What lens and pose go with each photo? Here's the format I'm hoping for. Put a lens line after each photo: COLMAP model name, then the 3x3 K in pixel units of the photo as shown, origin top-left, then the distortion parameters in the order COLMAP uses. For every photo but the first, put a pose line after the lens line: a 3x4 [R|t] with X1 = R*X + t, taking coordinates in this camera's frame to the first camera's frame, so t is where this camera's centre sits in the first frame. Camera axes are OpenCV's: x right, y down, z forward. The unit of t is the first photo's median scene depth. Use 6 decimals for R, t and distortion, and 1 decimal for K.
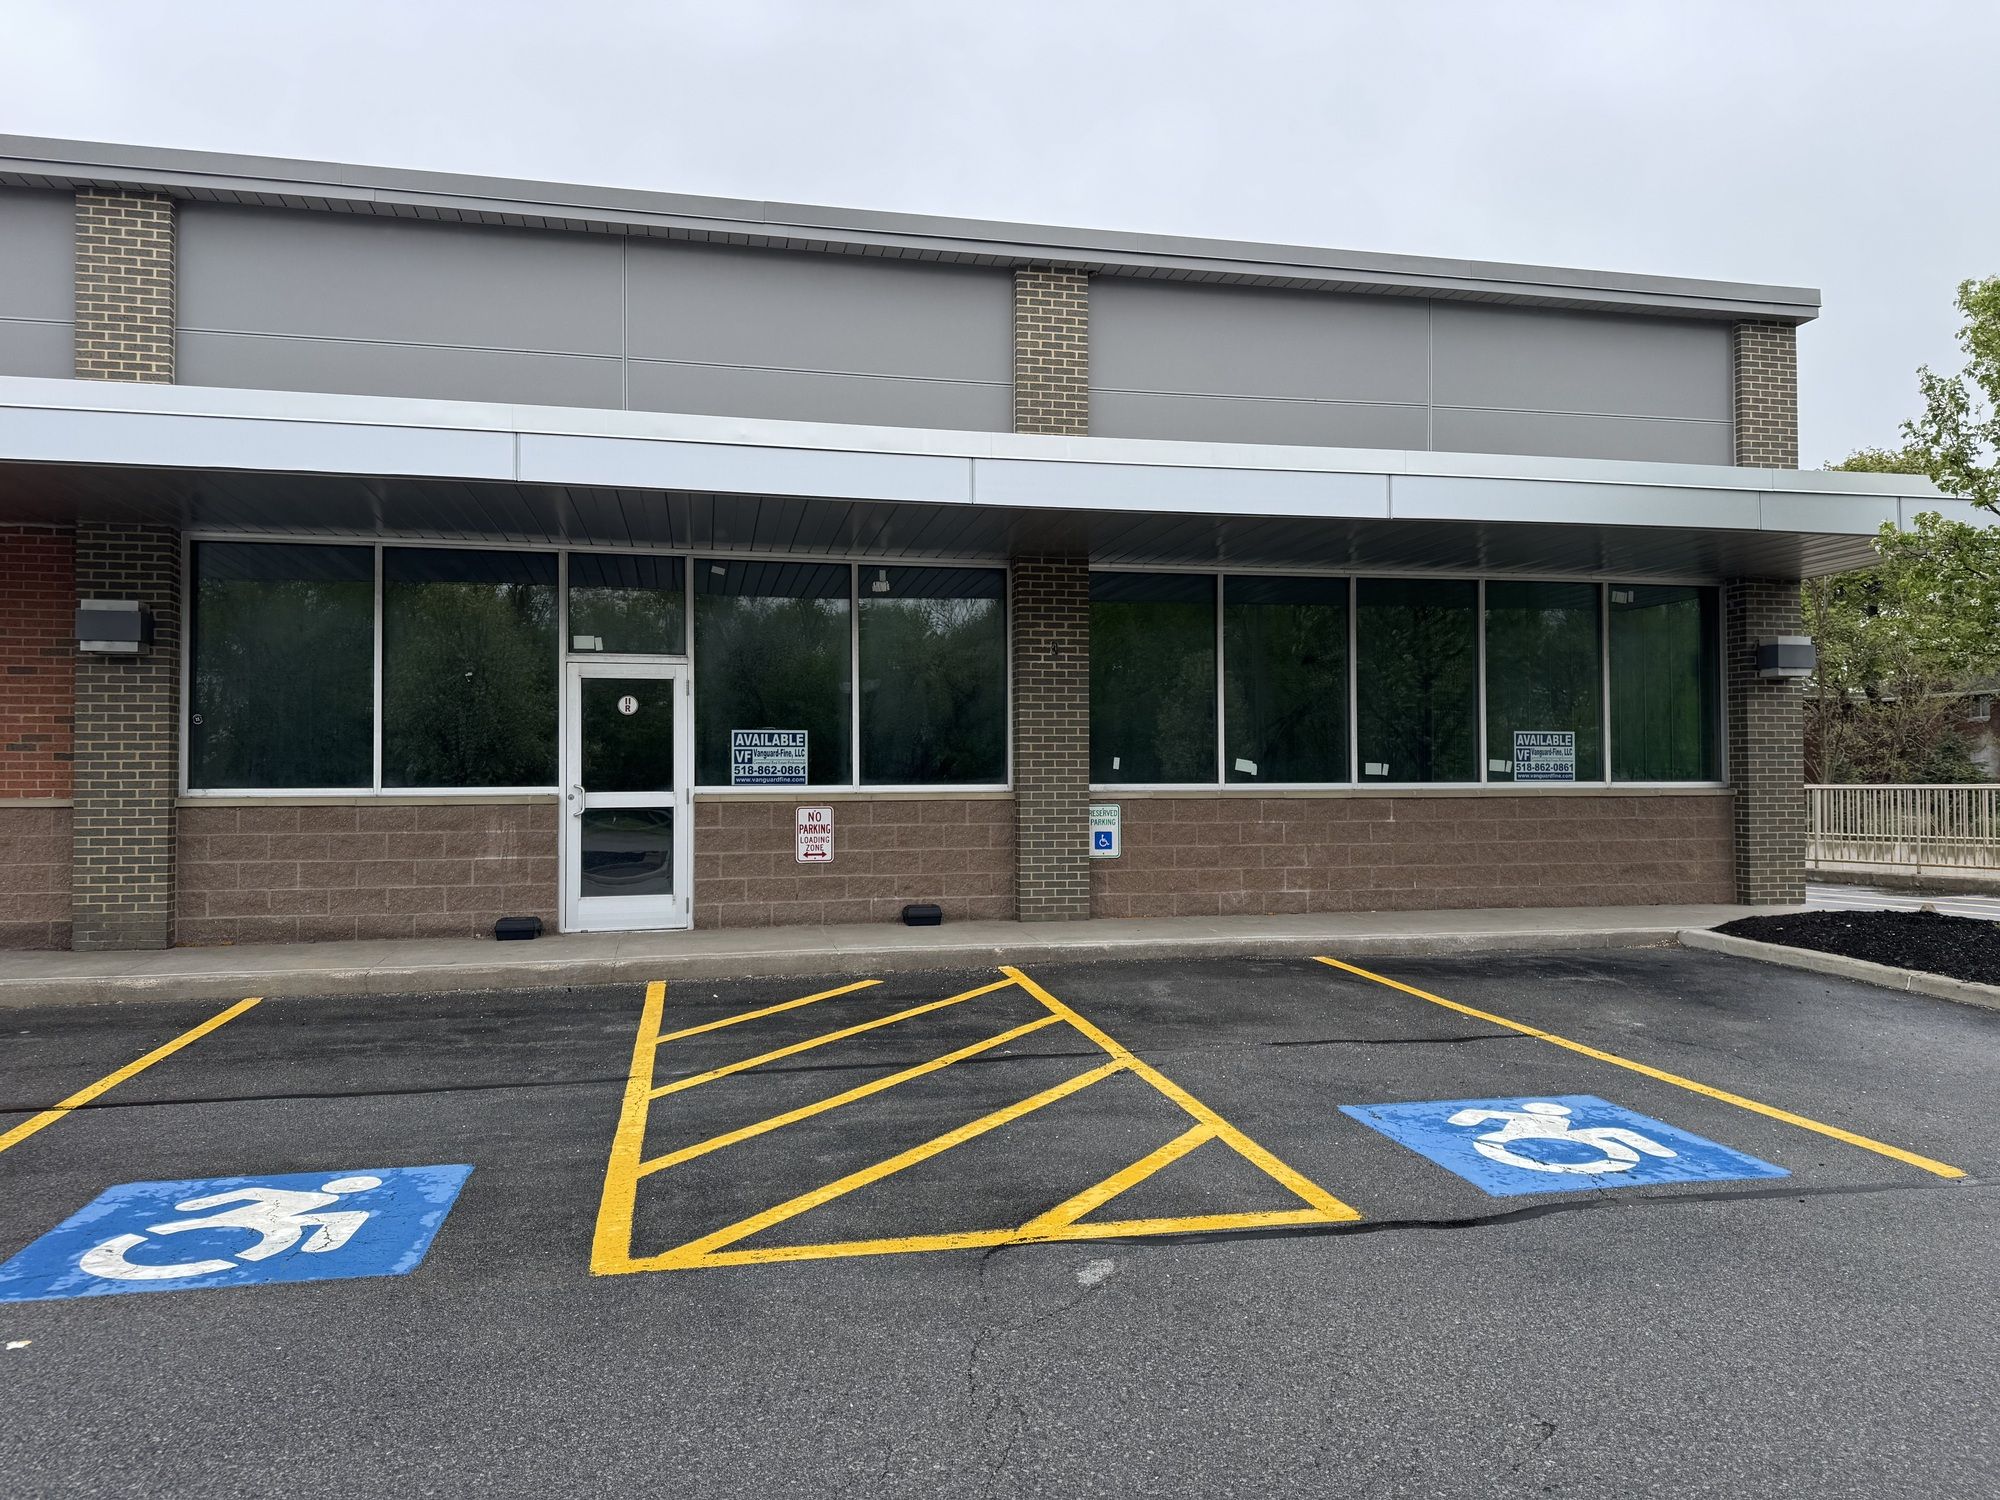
lens RADIAL K [[2409.0, 0, 1000.0], [0, 2409.0, 750.0], [0, 0, 1]] dist [0.317356, -1.278397]
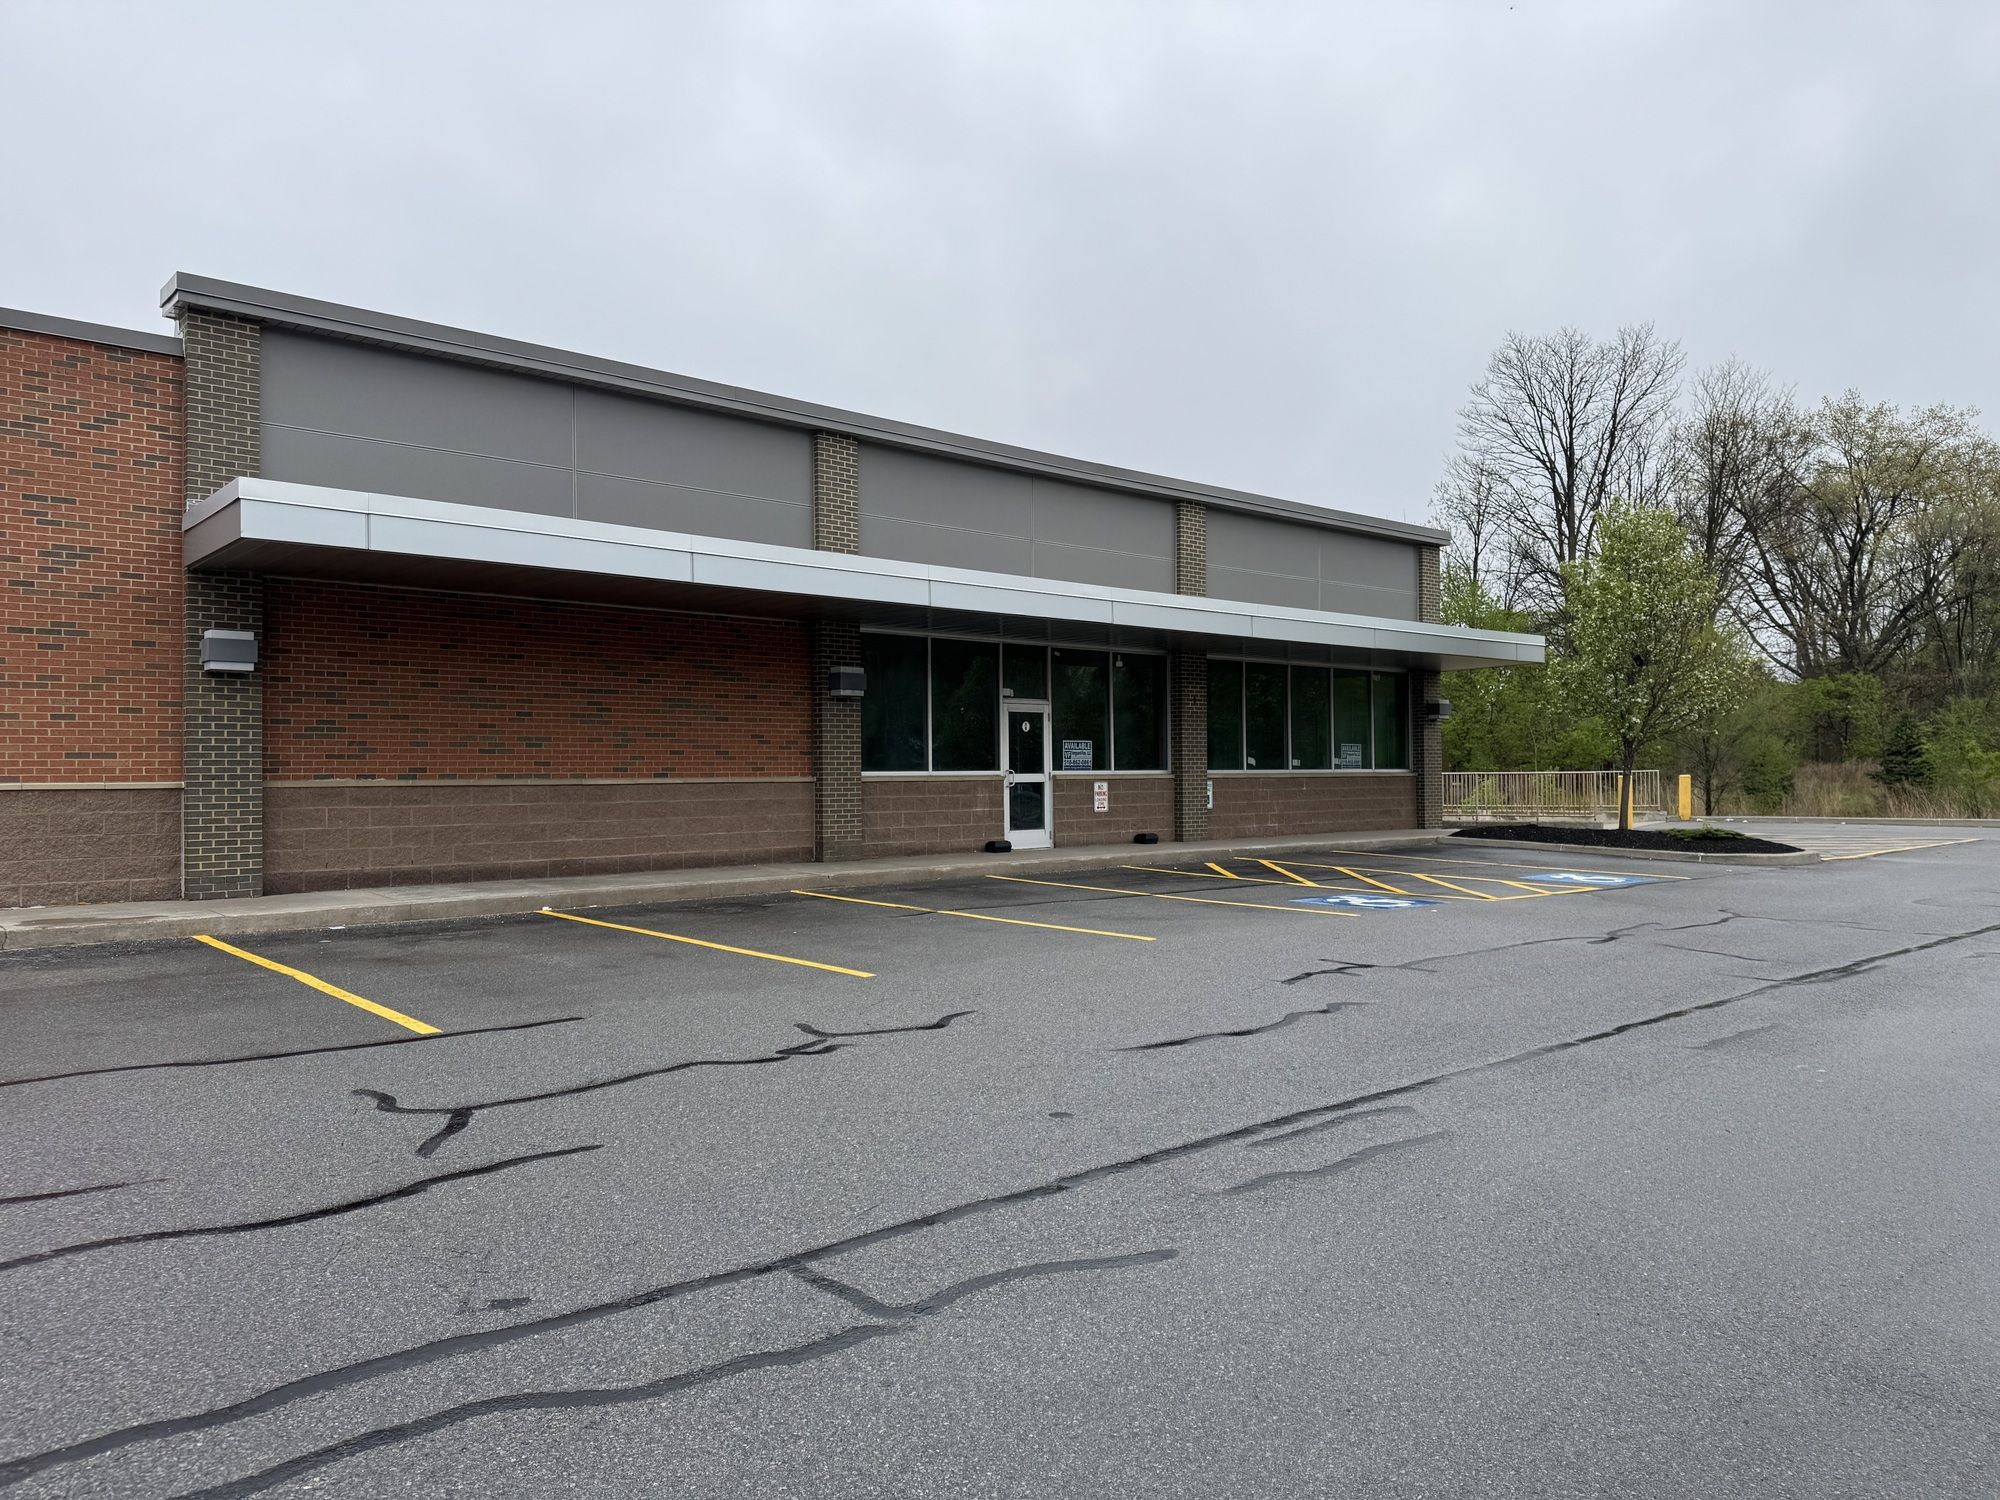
lens RADIAL K [[2409.0, 0, 1000.0], [0, 2409.0, 750.0], [0, 0, 1]] dist [0.317356, -1.278397]
pose [[0.816829, 0.006313, 0.576846, -1.211390], [-0.007829, 0.999969, 0.000142, -0.000884], [-0.576827, -0.004632, 0.816853, -0.478919]]
